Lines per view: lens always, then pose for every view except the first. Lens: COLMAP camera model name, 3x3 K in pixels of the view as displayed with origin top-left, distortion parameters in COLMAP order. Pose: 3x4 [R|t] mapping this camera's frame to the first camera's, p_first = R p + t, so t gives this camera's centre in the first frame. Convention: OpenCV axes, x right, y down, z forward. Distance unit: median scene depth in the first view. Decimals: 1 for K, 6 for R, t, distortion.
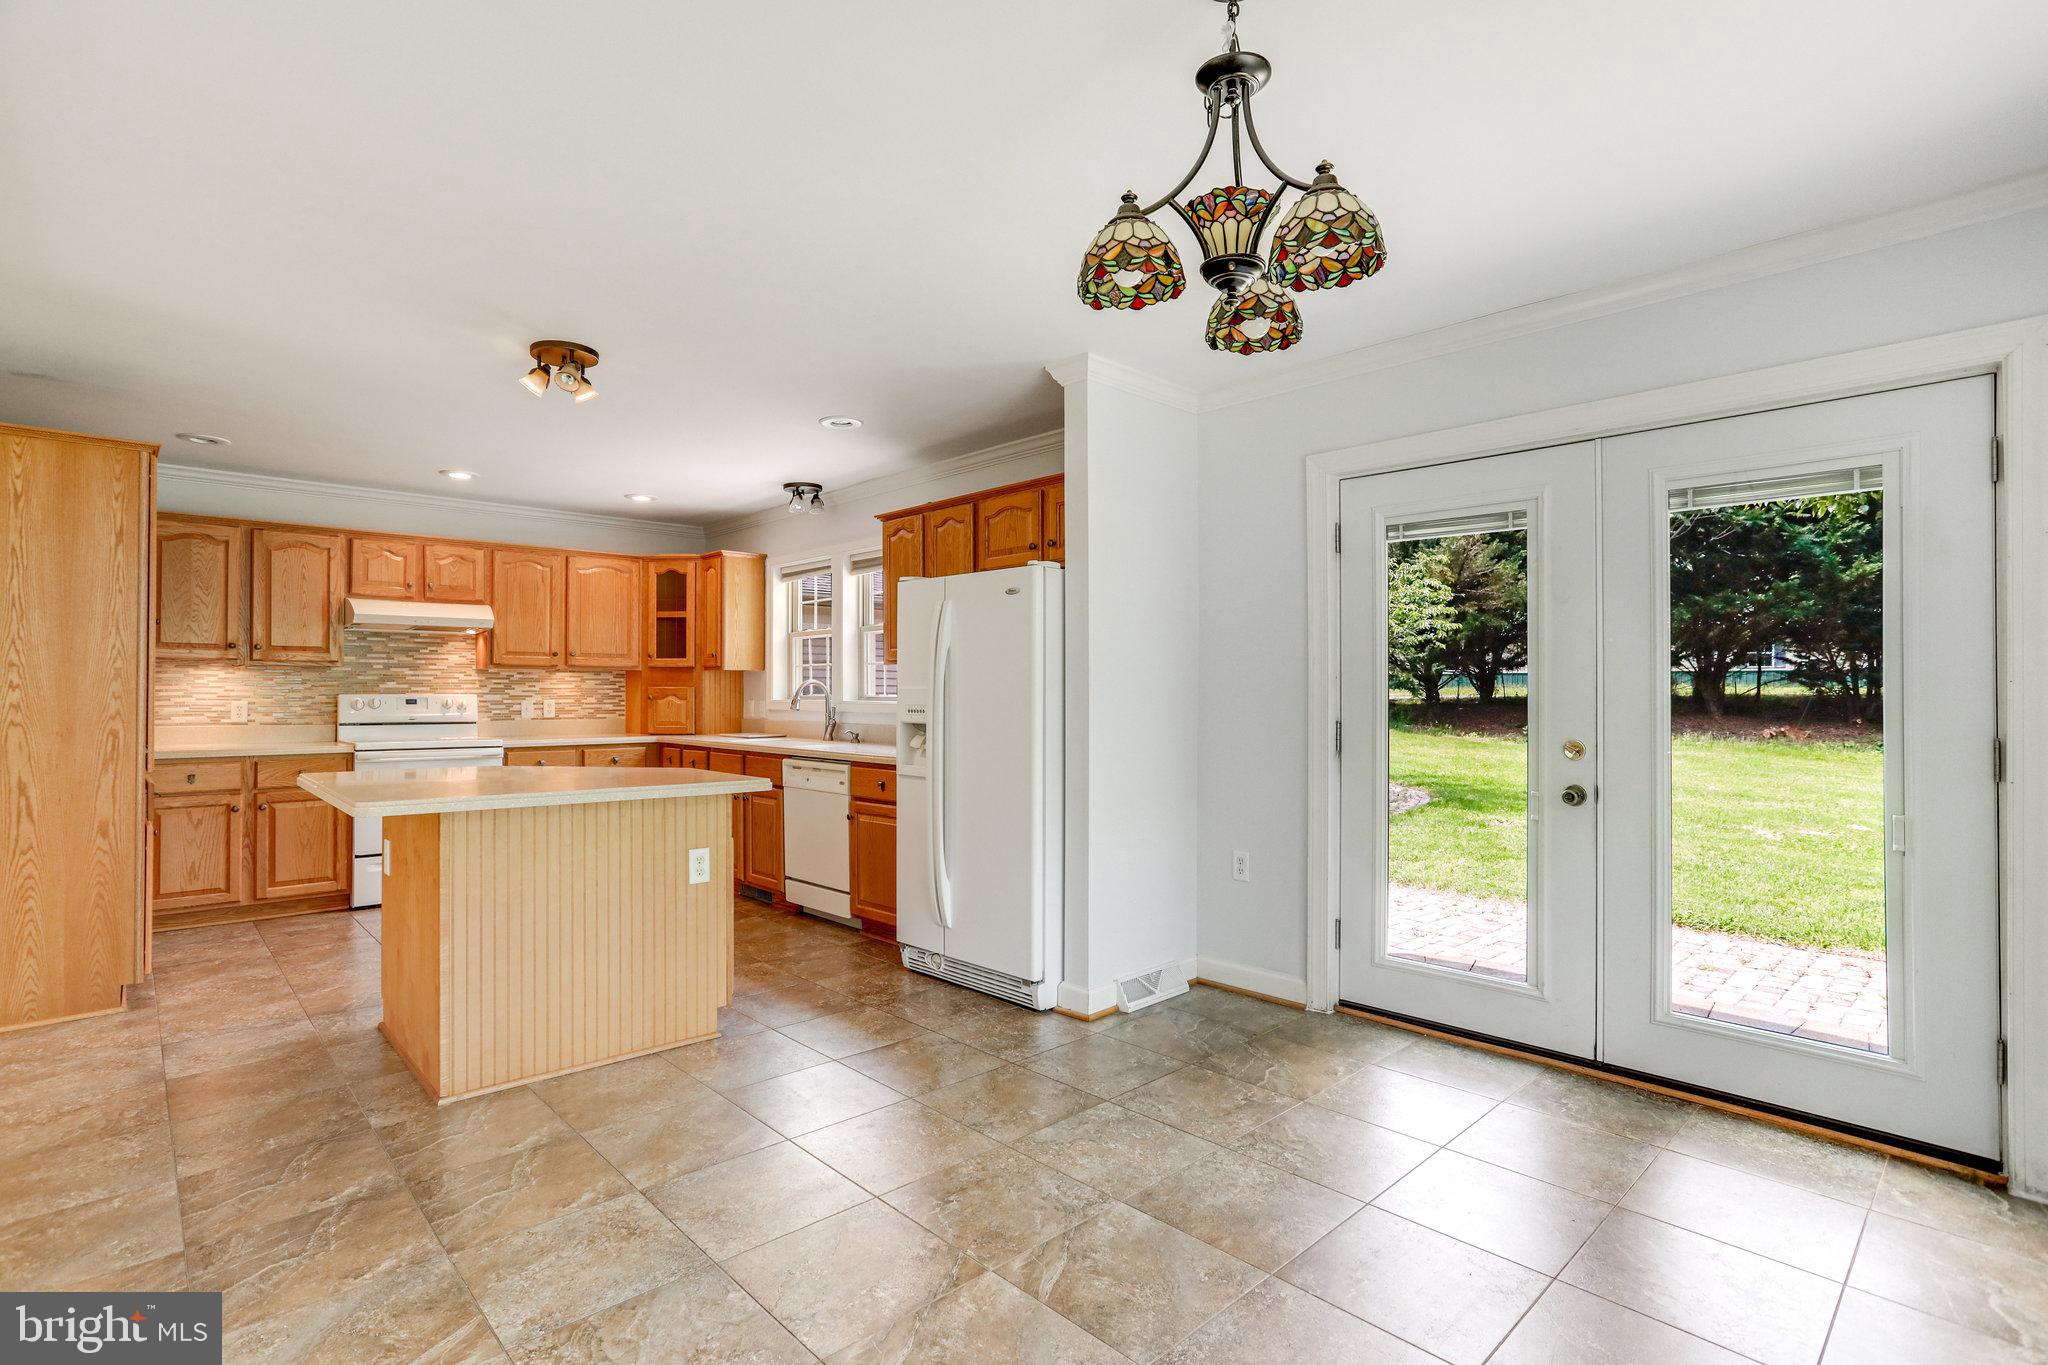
lens RADIAL K [[996.1, 0, 1012.8], [0, 996.1, 681.1], [0, 0, 1]] dist [-0.049446, 0.025372]
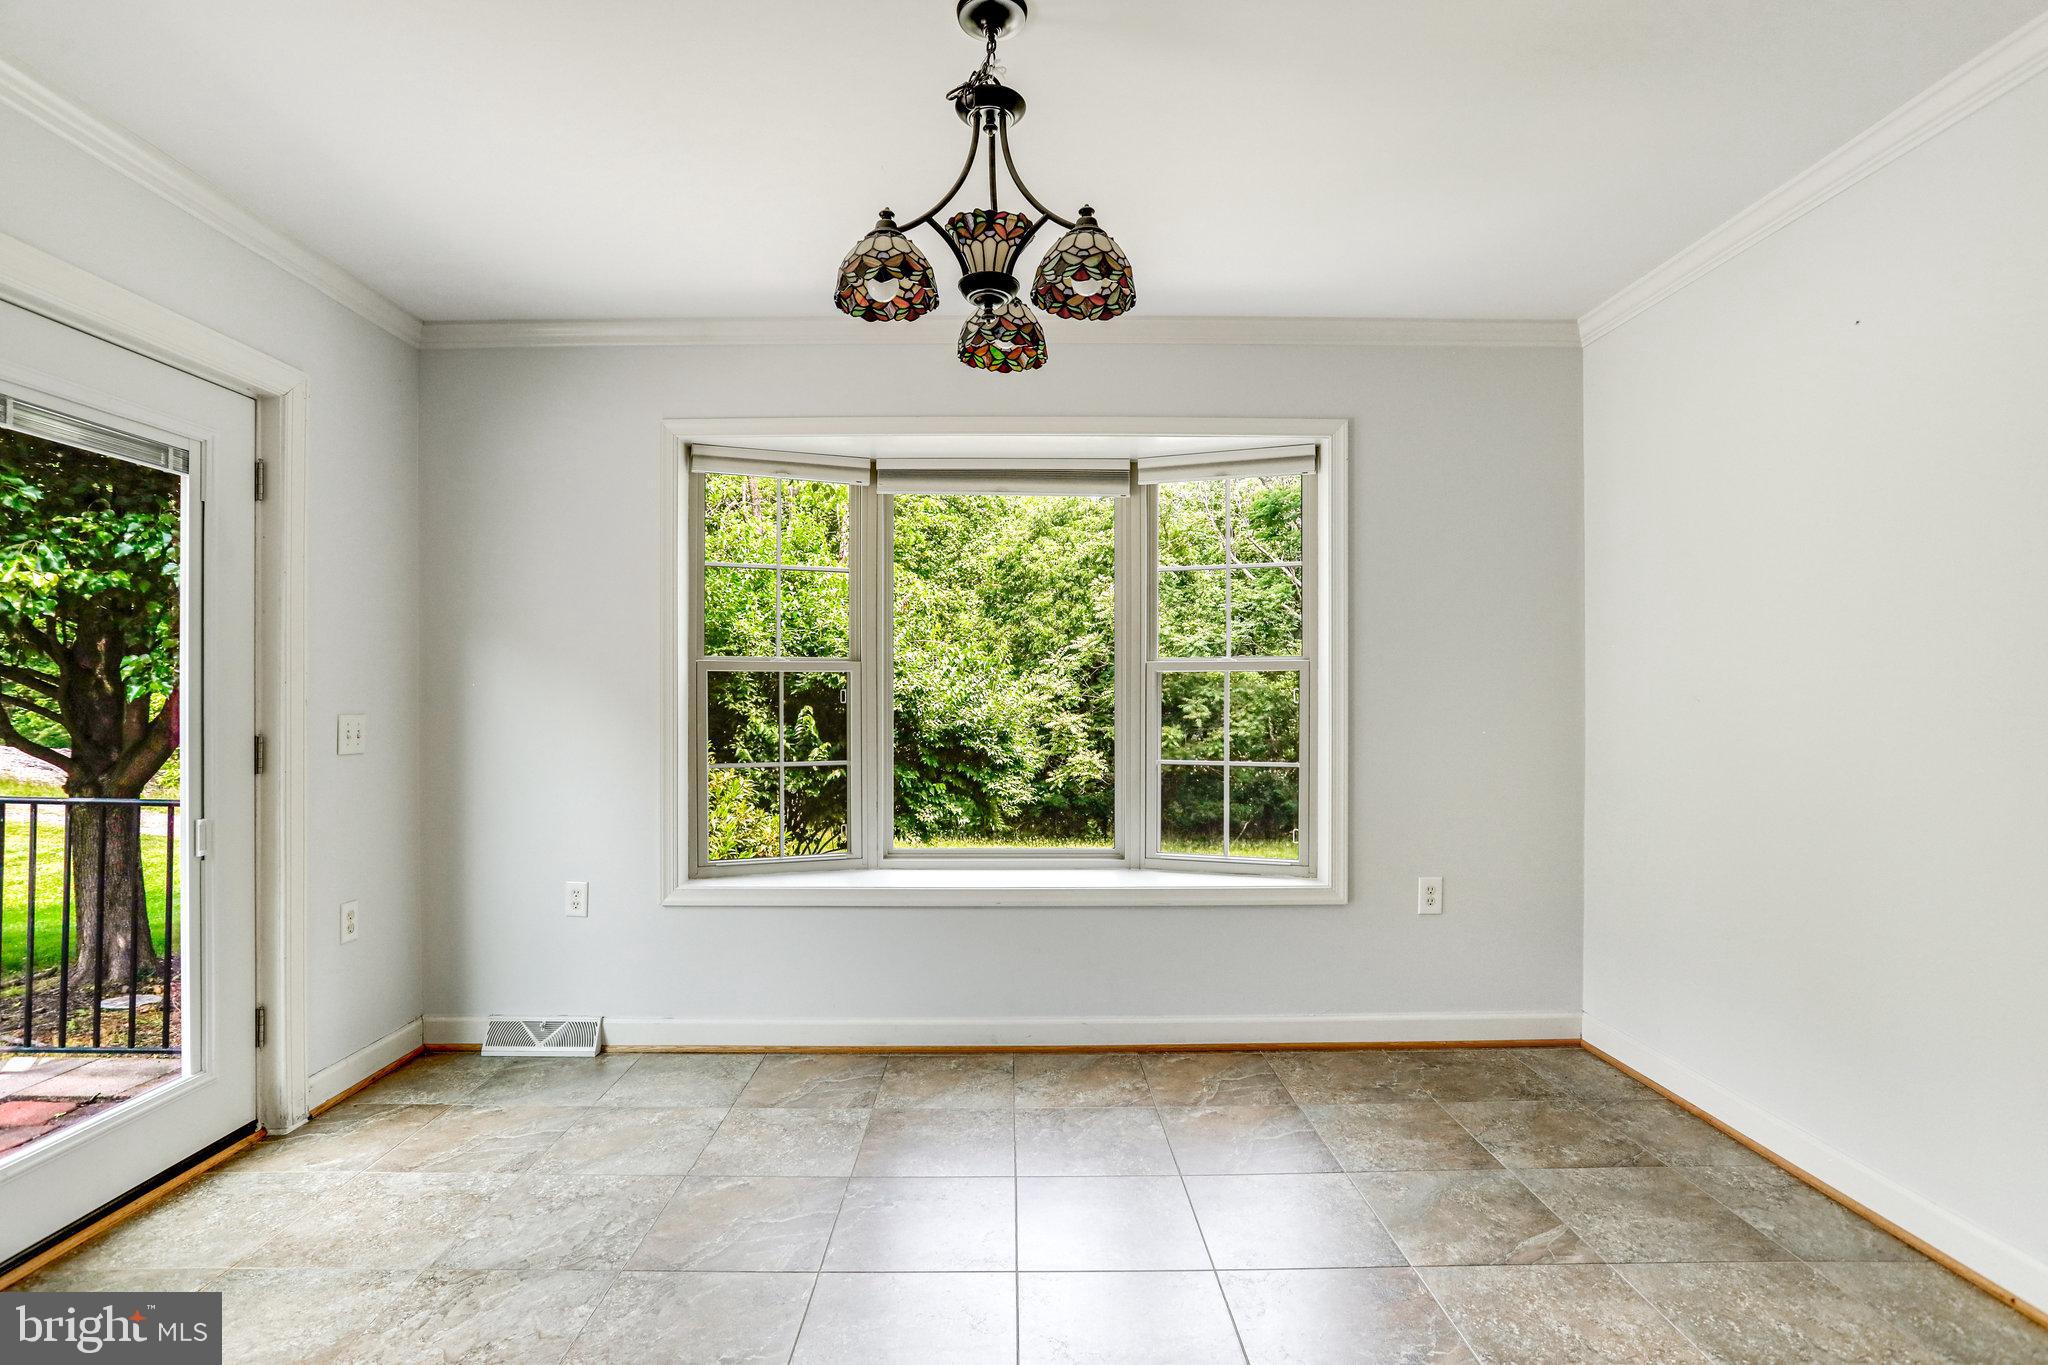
lens RADIAL K [[996.1, 0, 1009.6], [0, 996.1, 690.9], [0, 0, 1]] dist [-0.049446, 0.025372]
pose [[-0.731865, 0.005630, 0.681426, -0.233243], [-0.004429, 0.999905, -0.013018, 0.013471], [-0.681435, -0.012545, -0.731771, 0.798077]]
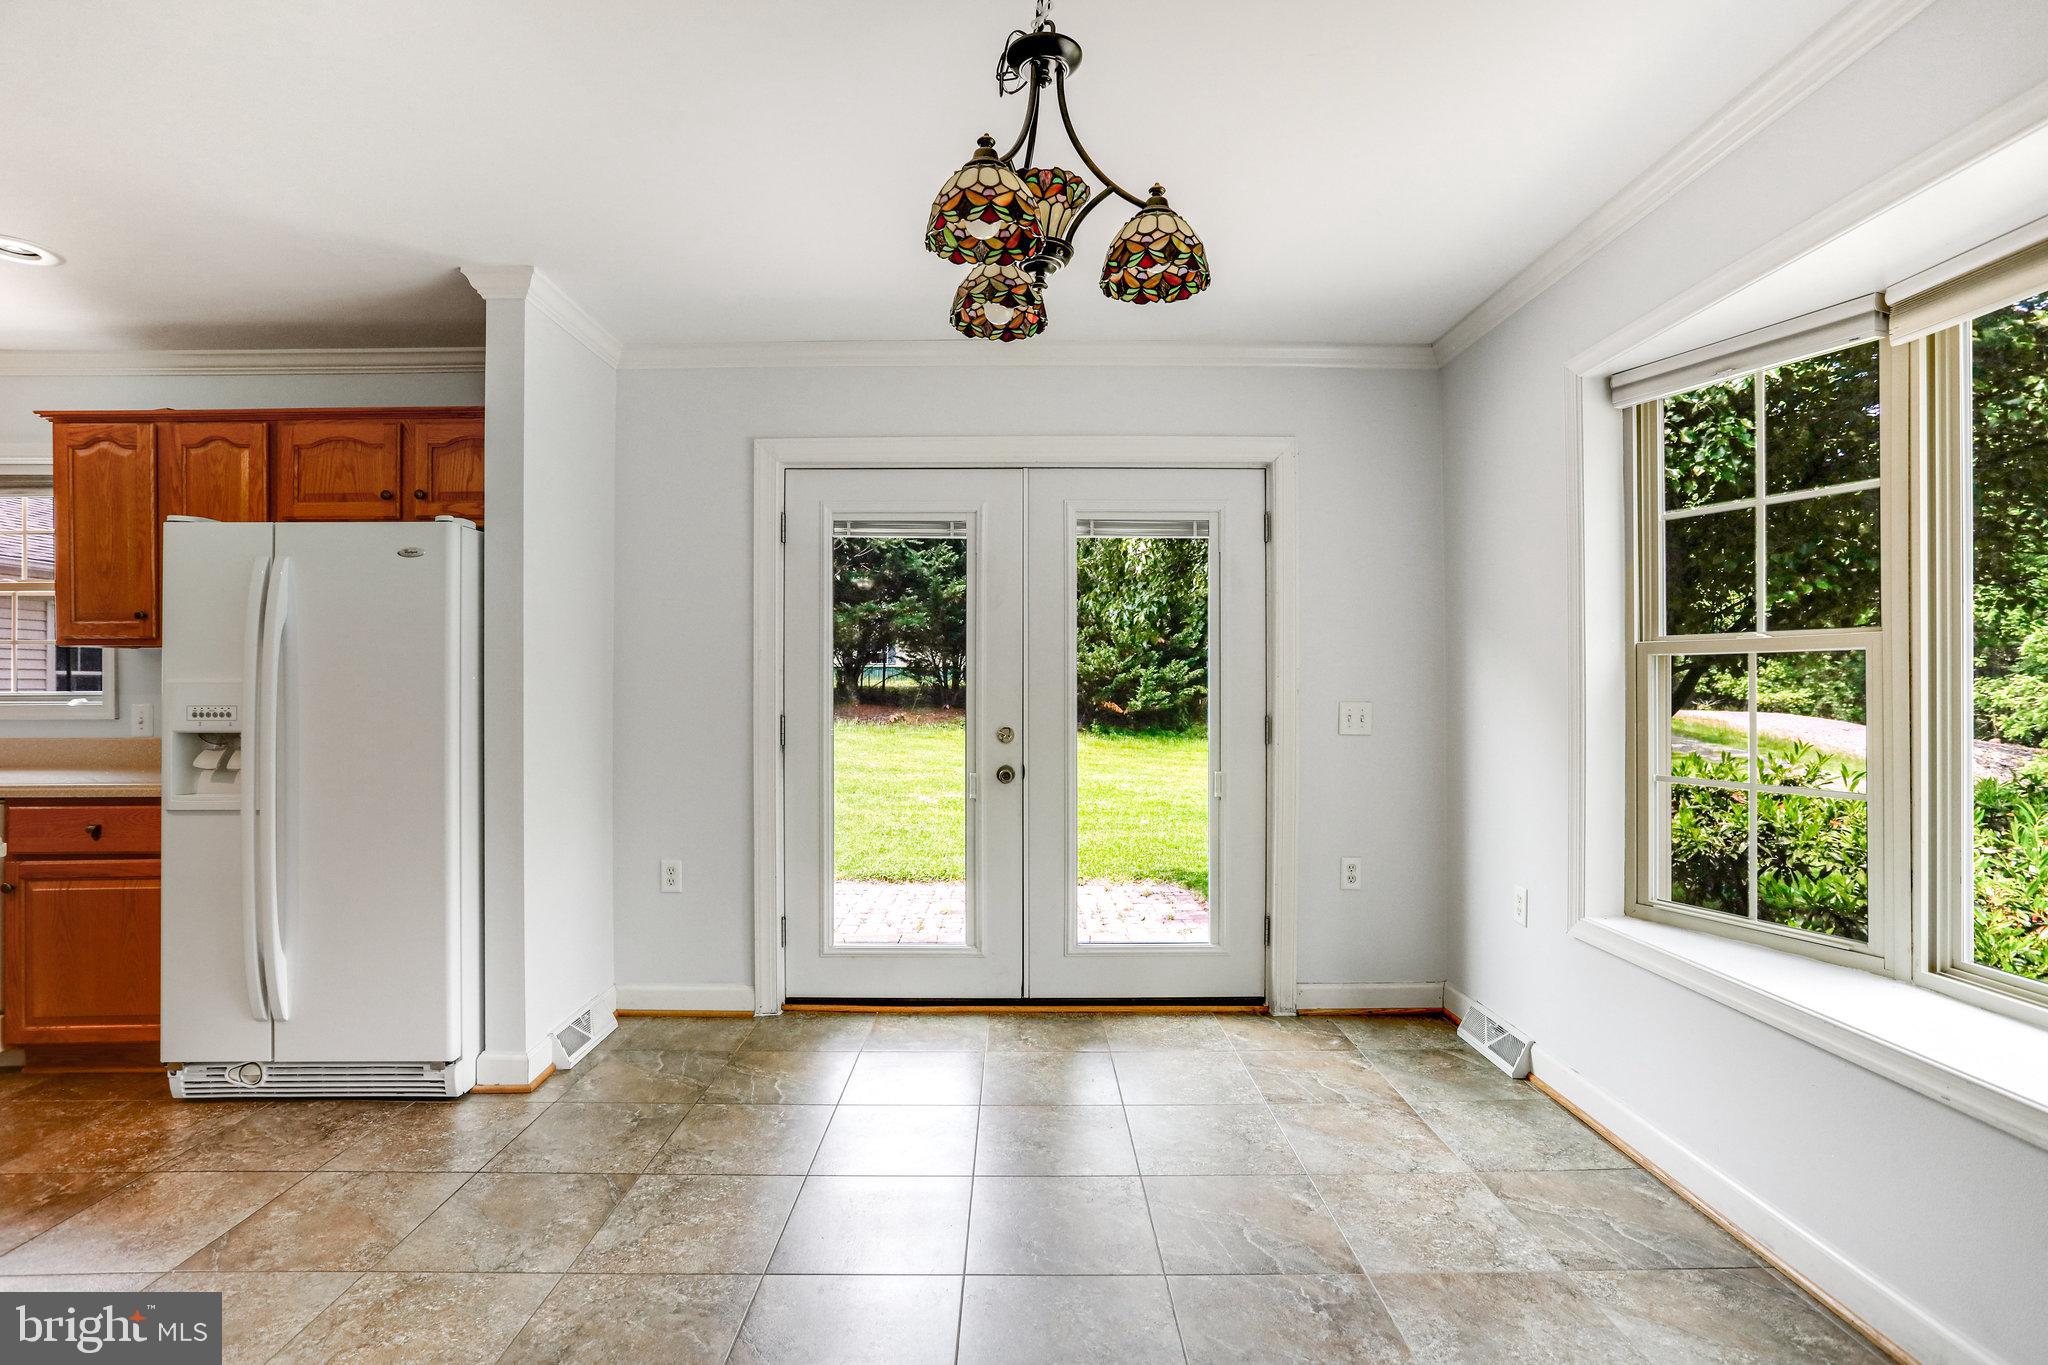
lens RADIAL K [[996.1, 0, 1023.2], [0, 996.1, 679.6], [0, 0, 1]] dist [-0.049446, 0.025372]
pose [[0.681512, 0.000628, 0.731807, -0.230089], [-0.004700, 0.999983, 0.003519, 0.000765], [-0.731792, -0.005838, 0.681503, 0.156241]]
